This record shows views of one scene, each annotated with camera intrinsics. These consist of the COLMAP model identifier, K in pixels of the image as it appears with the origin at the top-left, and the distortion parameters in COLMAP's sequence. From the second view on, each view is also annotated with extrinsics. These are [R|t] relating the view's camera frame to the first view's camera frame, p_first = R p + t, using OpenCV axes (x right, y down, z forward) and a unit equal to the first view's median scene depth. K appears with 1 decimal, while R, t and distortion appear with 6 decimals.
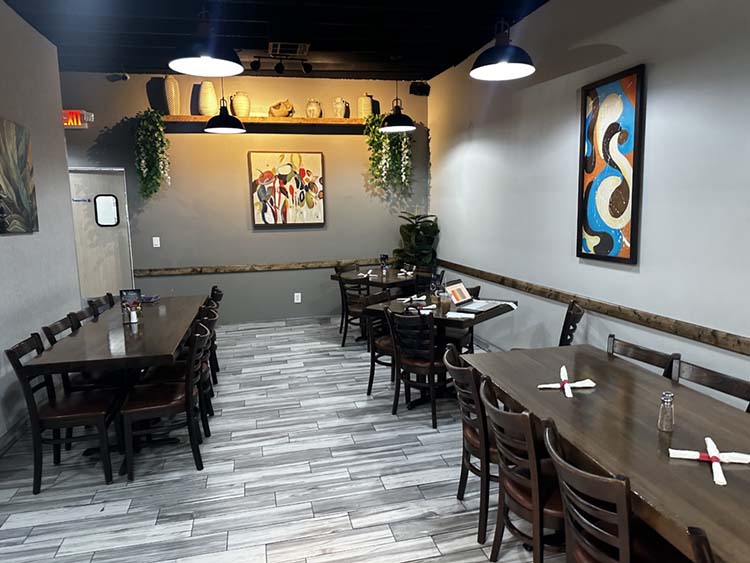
lens RADIAL K [[523.3, 0, 381.9], [0, 523.3, 280.0], [0, 0, 1]] dist [0.173620, -0.278487]
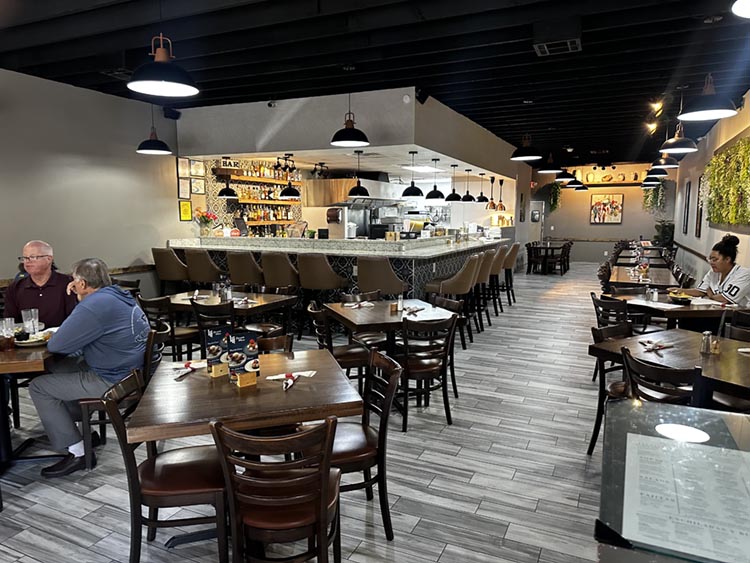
lens RADIAL K [[523.3, 0, 381.9], [0, 523.3, 280.0], [0, 0, 1]] dist [0.173620, -0.278487]
pose [[0.779550, 0.103404, -0.617745, 0.590805], [-0.107457, 0.993734, 0.030737, 0.197715], [0.617053, 0.042420, 0.785778, -1.619786]]
